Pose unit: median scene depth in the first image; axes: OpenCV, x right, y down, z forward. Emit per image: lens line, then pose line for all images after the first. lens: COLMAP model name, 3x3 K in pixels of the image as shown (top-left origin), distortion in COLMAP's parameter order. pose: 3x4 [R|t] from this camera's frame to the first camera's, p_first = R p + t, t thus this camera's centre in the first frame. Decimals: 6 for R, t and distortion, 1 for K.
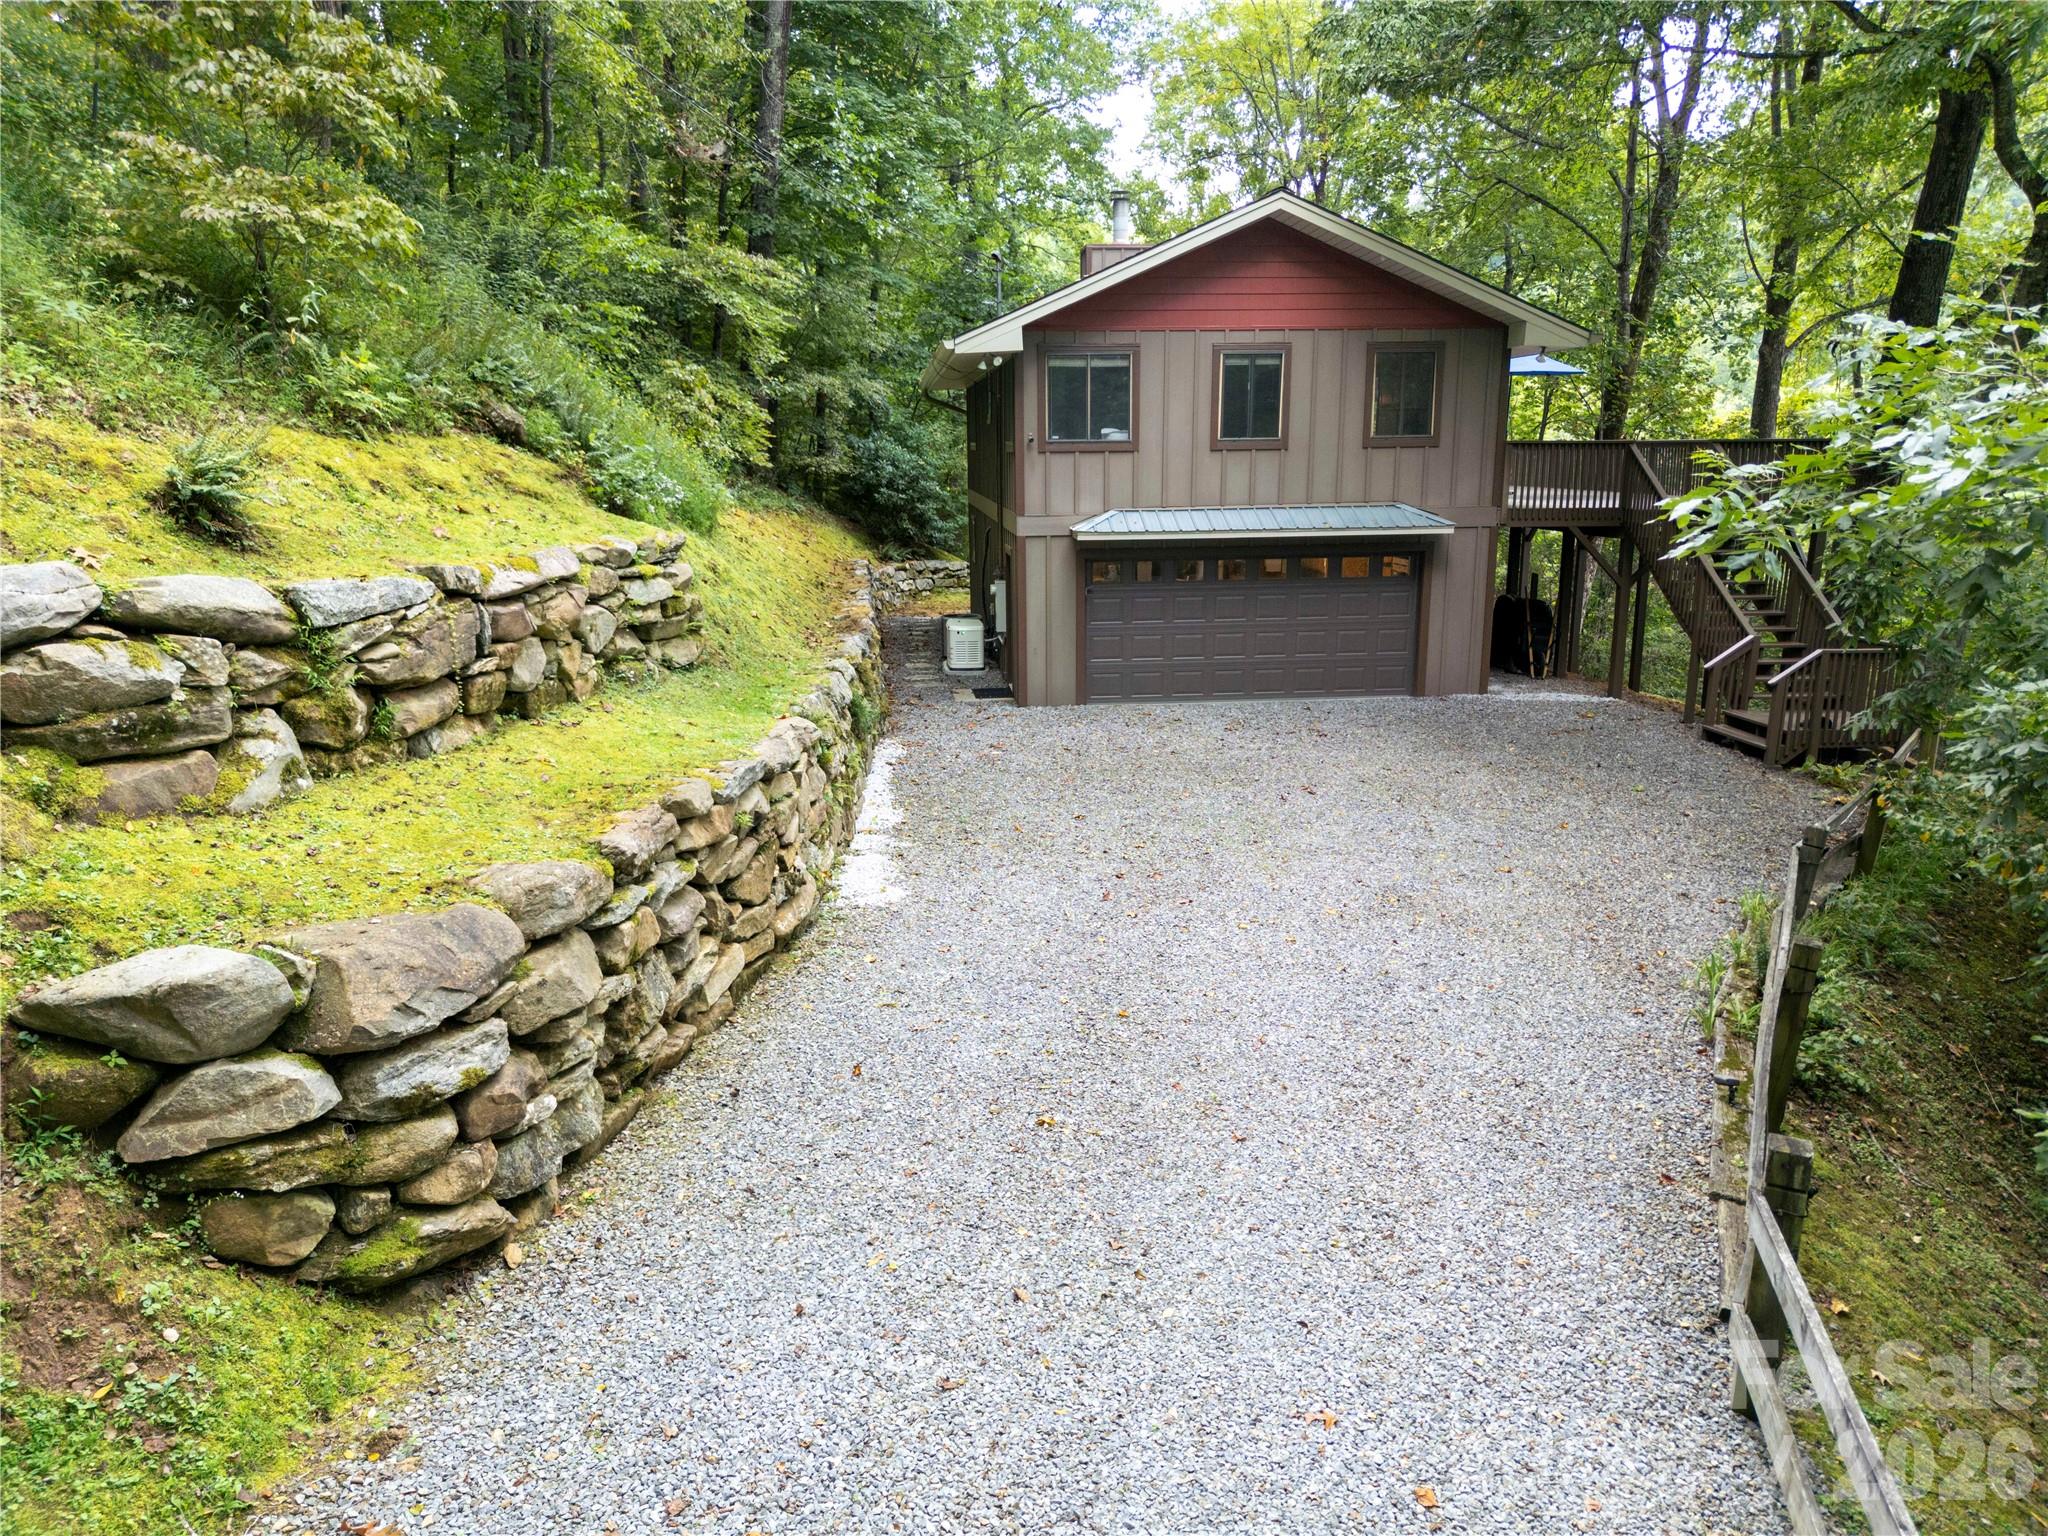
lens RADIAL K [[1400.3, 0, 1024.0], [0, 1400.3, 768.0], [0, 0, 1]] dist [0.098904, -0.123926]
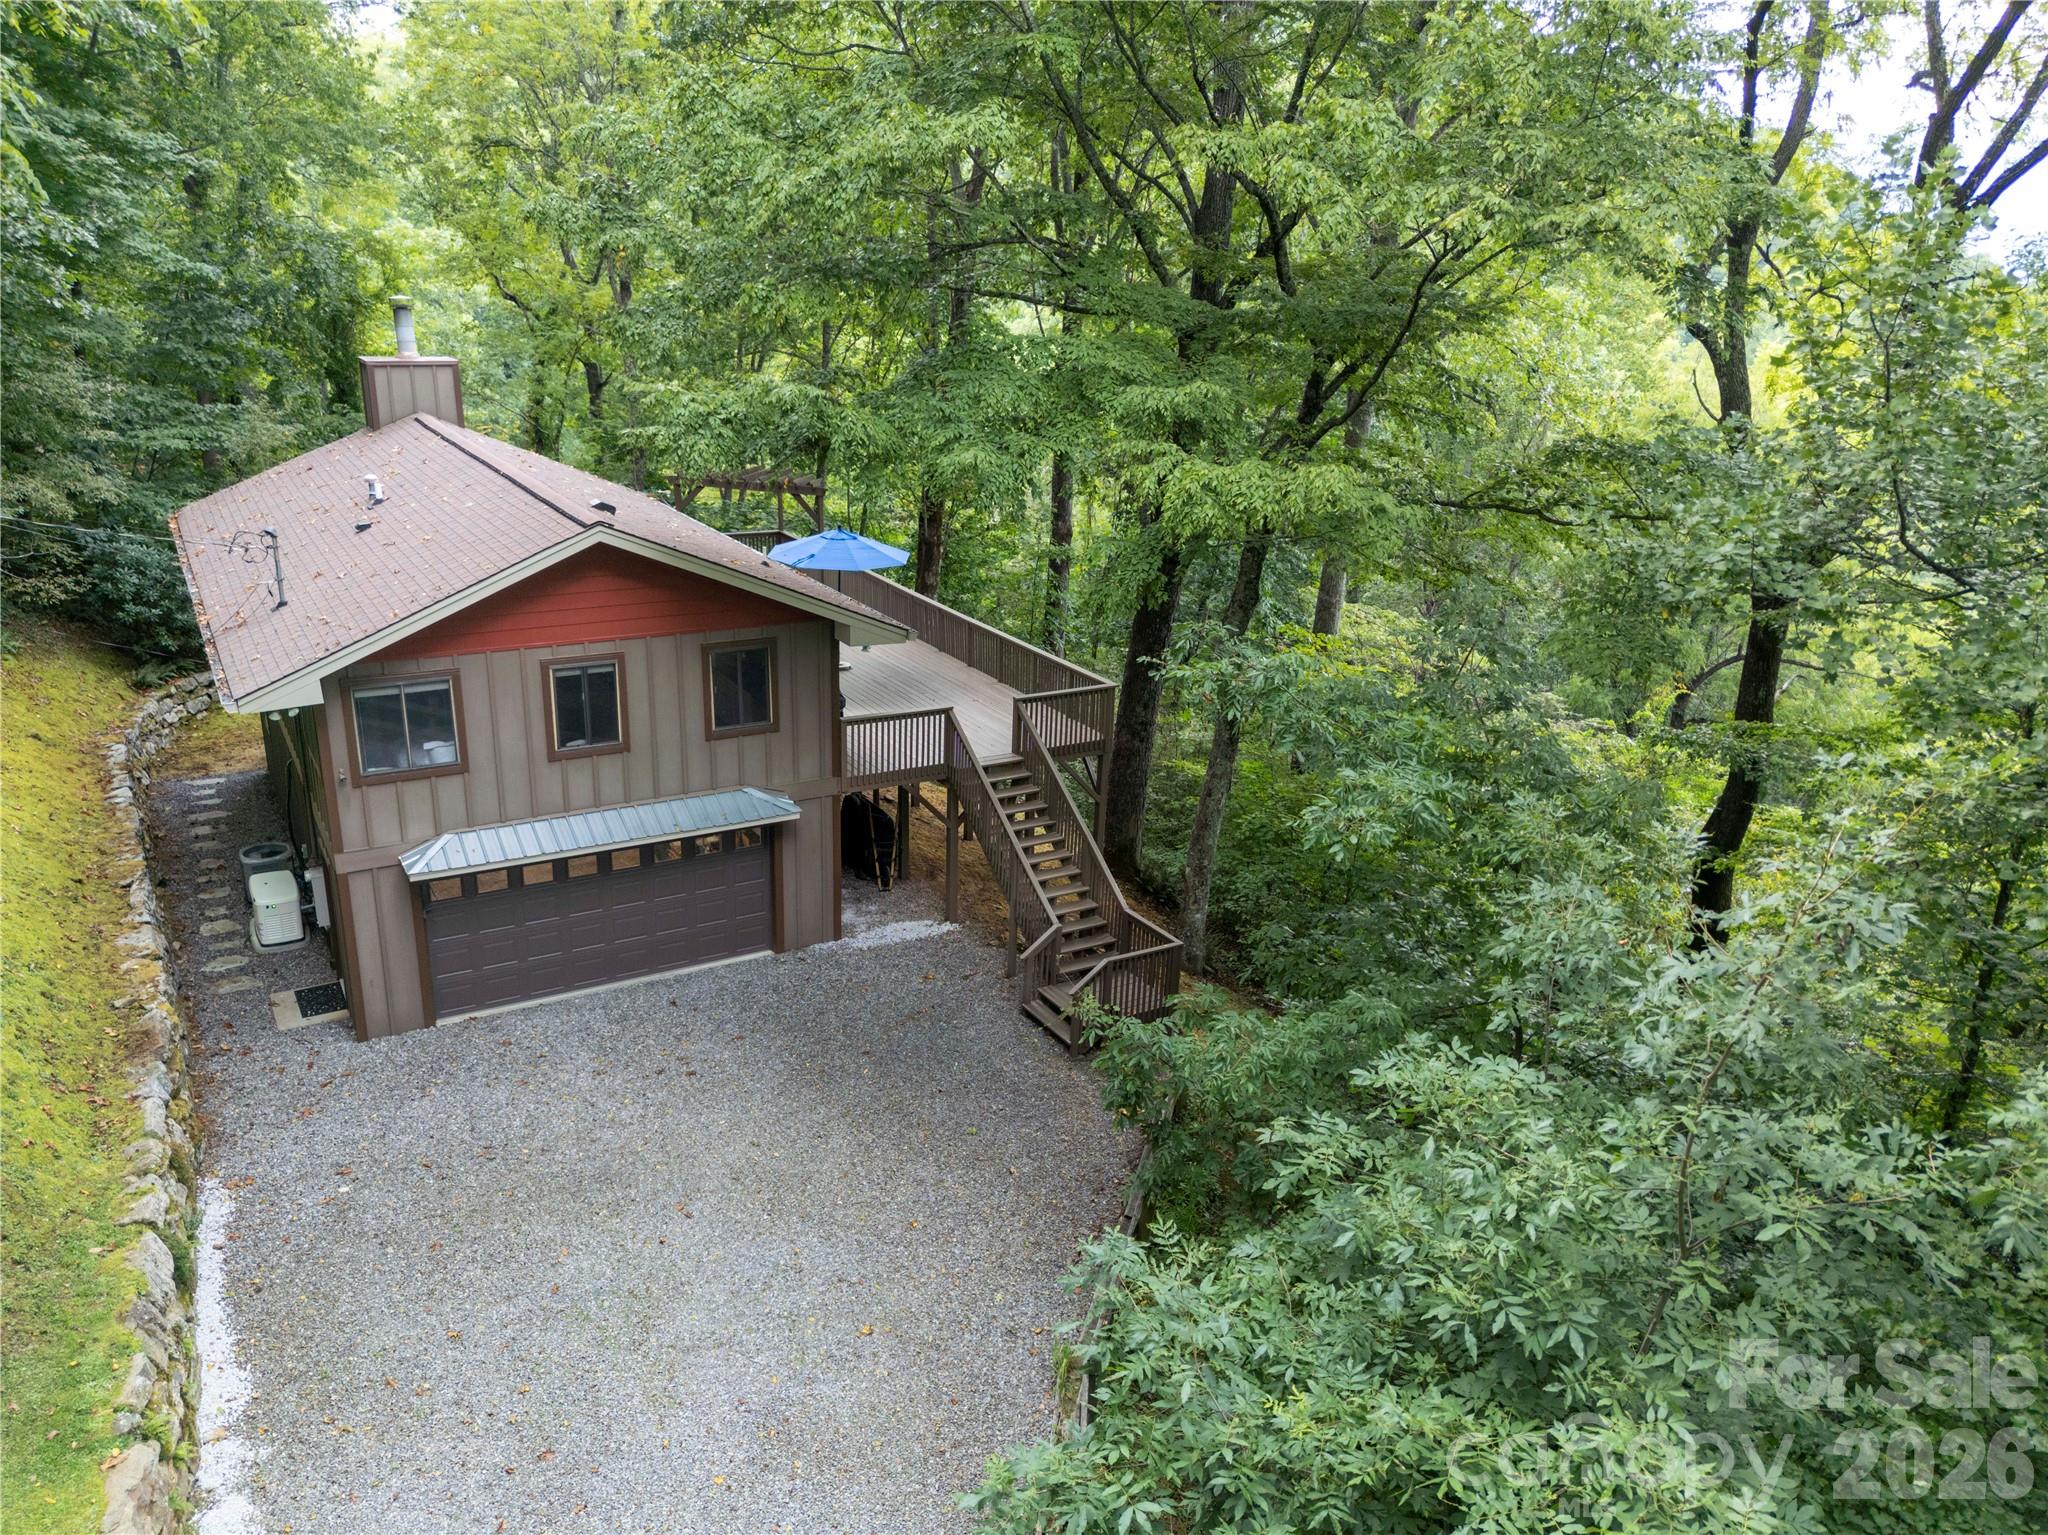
lens RADIAL K [[1505.4, 0, 1024.0], [0, 1505.4, 767.5], [0, 0, 1]] dist [0.018404, 0.002846]
pose [[0.906819, -0.102504, 0.408867, 0.005812], [0.055325, 0.990534, 0.125626, -0.334783], [-0.417874, -0.091300, 0.903906, -0.062226]]
